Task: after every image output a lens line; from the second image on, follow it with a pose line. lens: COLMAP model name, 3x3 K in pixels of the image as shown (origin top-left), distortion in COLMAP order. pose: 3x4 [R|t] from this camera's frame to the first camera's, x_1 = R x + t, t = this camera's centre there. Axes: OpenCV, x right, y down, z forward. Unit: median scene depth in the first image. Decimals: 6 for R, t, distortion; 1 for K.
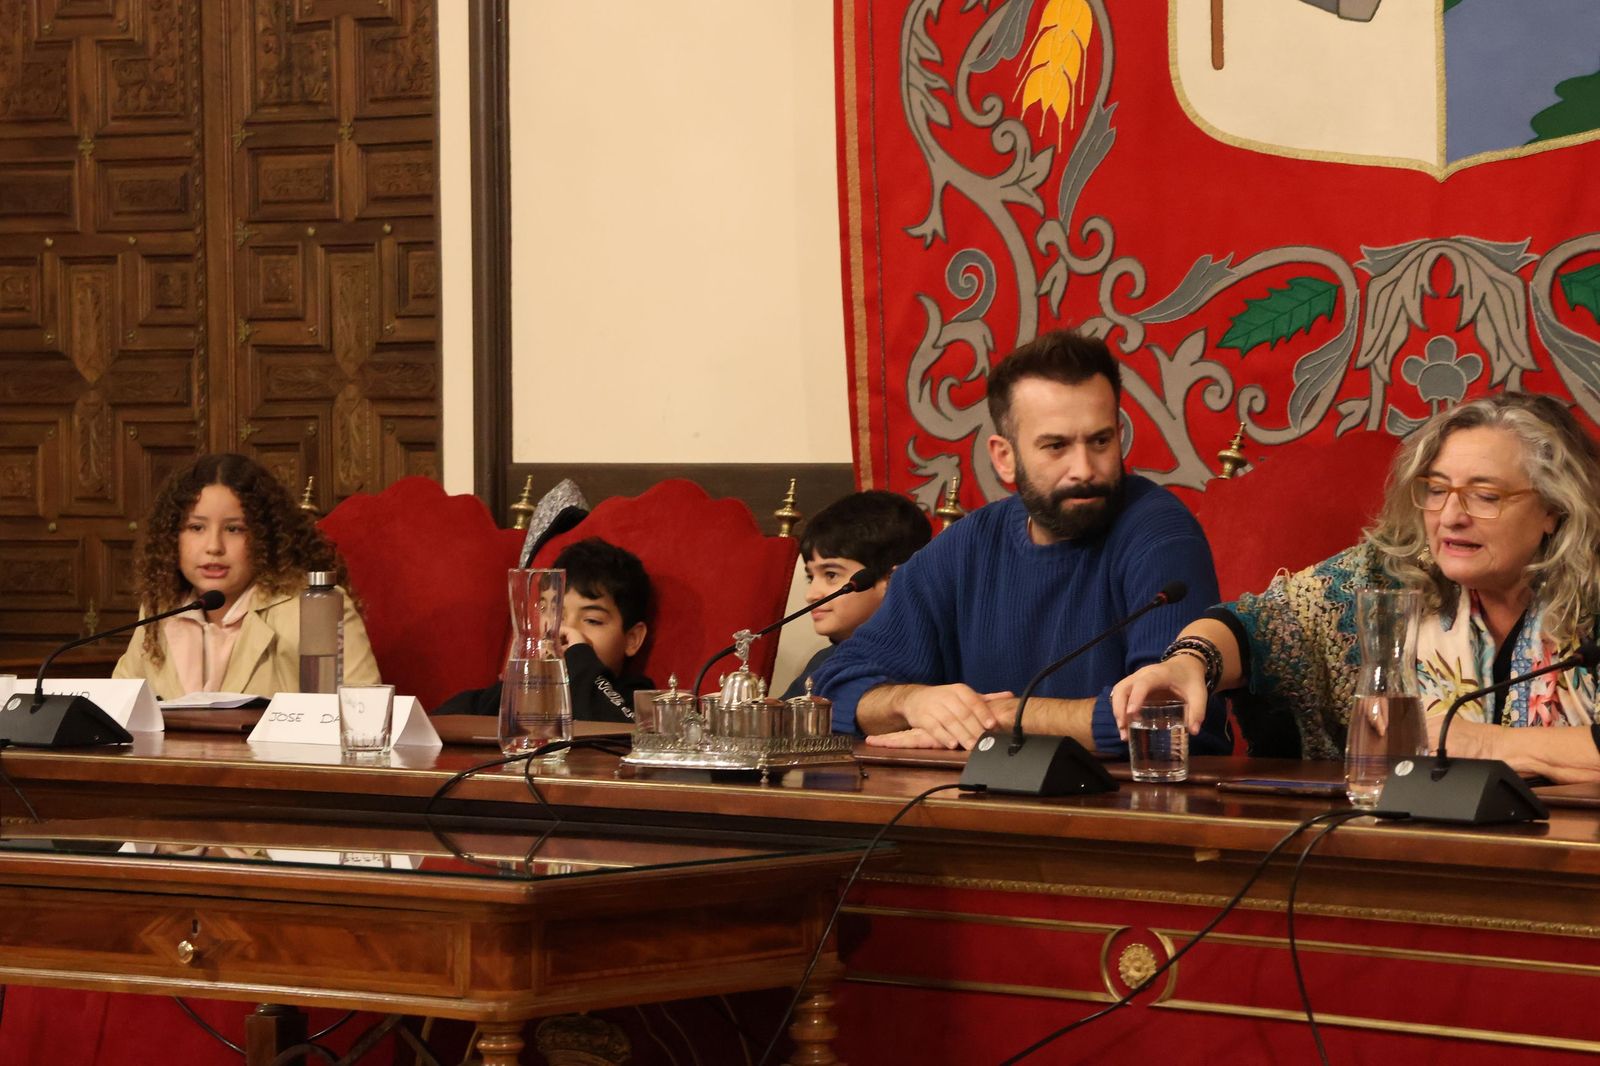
lens RADIAL K [[5048.7, 0, 800.0], [0, 5048.7, 533.0], [0, 0, 1]] dist [0.568505, 2.301790]
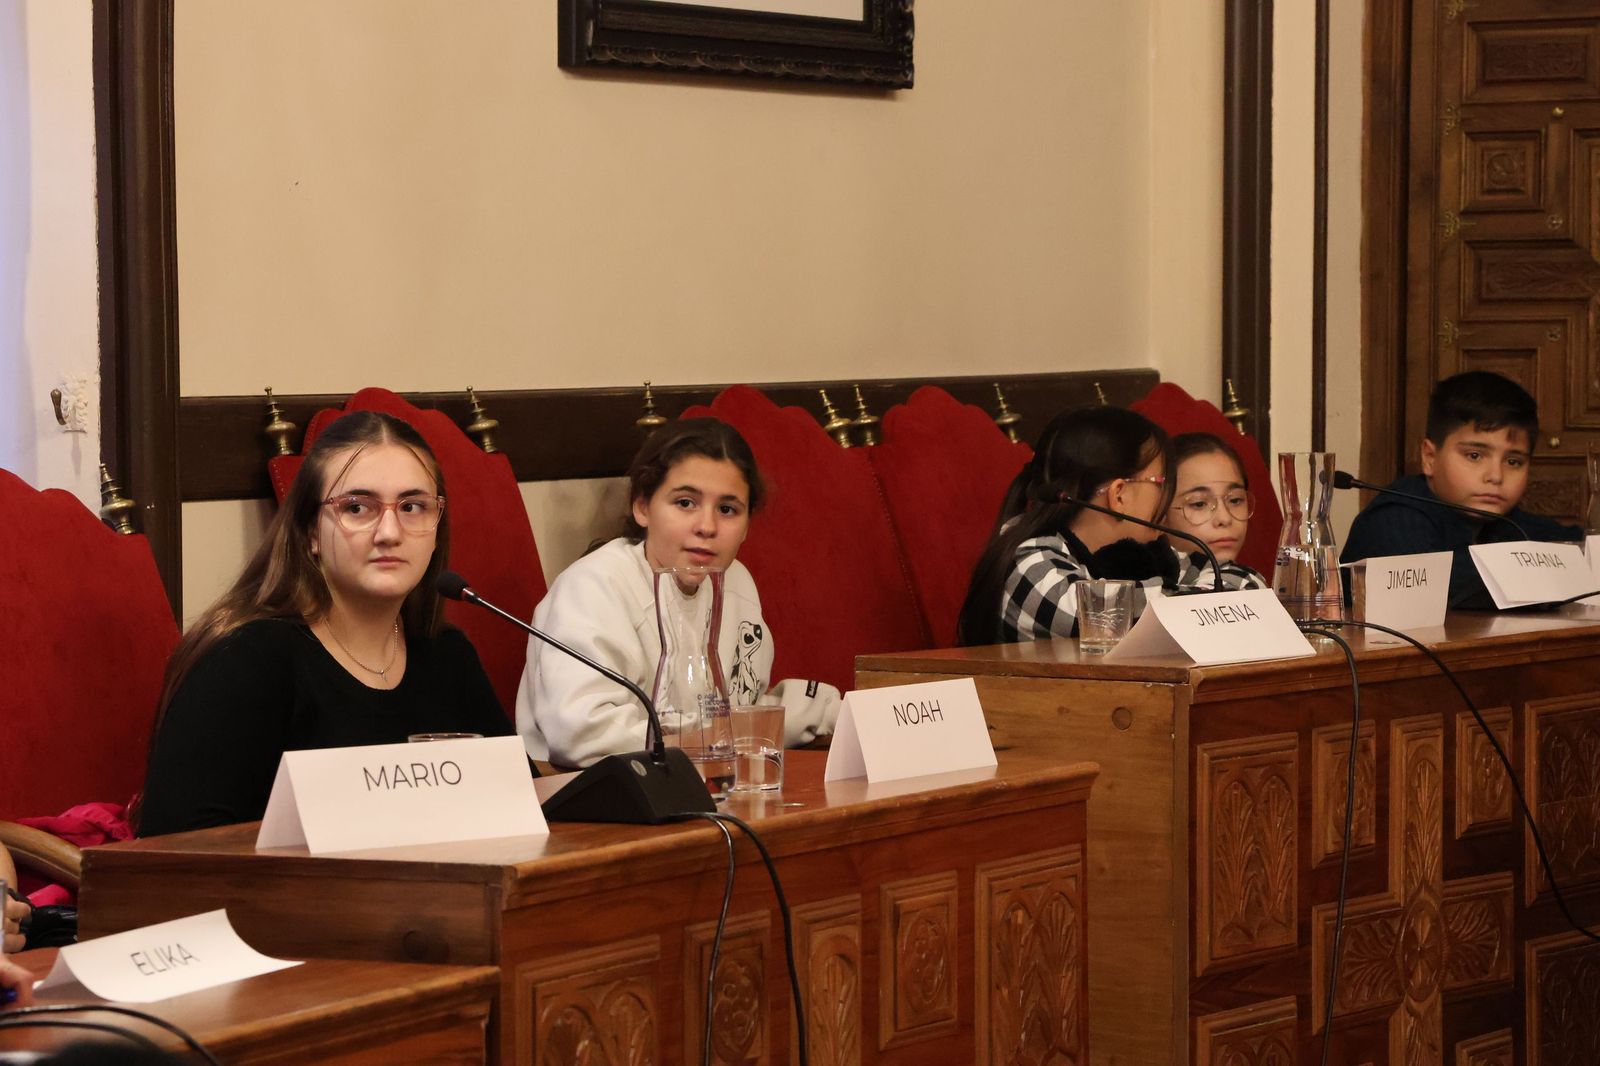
lens RADIAL K [[5518.6, 0, 800.0], [0, 5518.6, 533.0], [0, 0, 1]] dist [1.166989, -17.095580]
pose [[0.986254, -0.003628, 0.165196, -0.544149], [0.000670, 0.999838, 0.017961, -0.003642], [-0.165234, -0.017603, 0.986097, 0.106990]]
